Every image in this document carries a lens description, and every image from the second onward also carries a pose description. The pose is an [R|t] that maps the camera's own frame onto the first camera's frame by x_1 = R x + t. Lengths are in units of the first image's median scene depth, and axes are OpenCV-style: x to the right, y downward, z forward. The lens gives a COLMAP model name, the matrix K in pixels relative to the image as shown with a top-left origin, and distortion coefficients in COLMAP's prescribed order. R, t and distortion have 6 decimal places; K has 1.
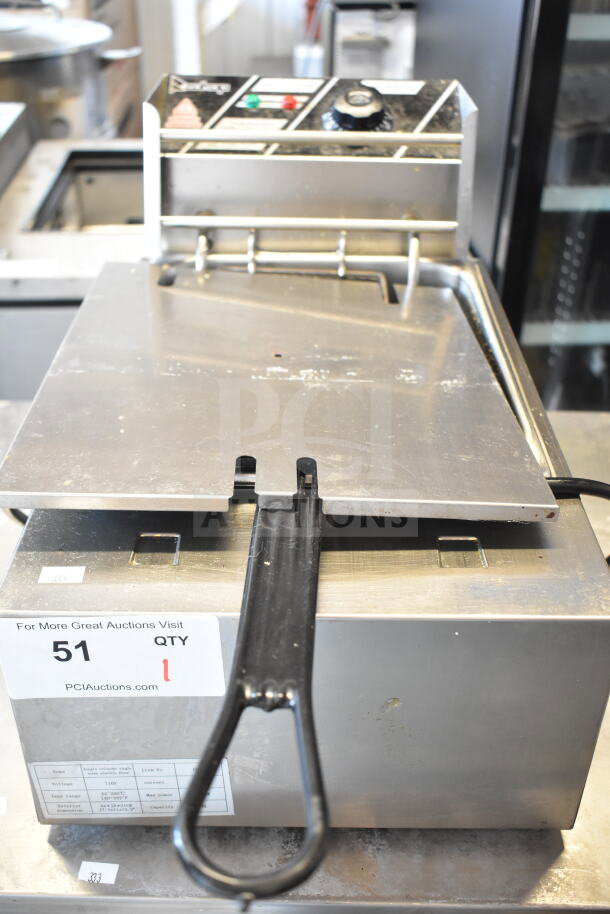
lens RADIAL K [[931.9, 0, 305.0], [0, 931.9, 452.7], [0, 0, 1]] dist [-0.070378, 0.000000]
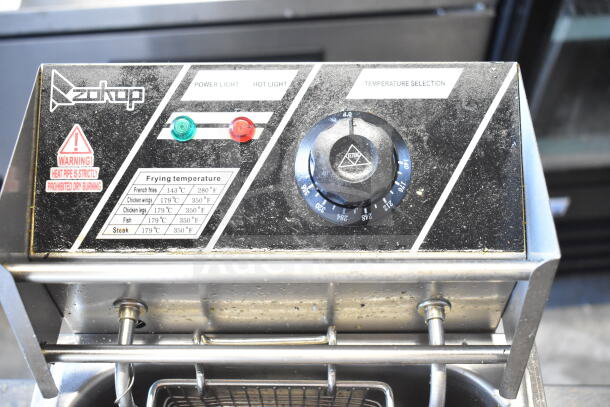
lens RADIAL K [[726.3, 0, 303.1], [0, 726.3, 203.3], [0, 0, 1]] dist [-0.026650, 0.000000]
pose [[0.999495, -0.007350, -0.030899, 0.038279], [0.018189, 0.929991, 0.367132, -0.508570], [0.026038, -0.367509, 0.929655, 0.527983]]
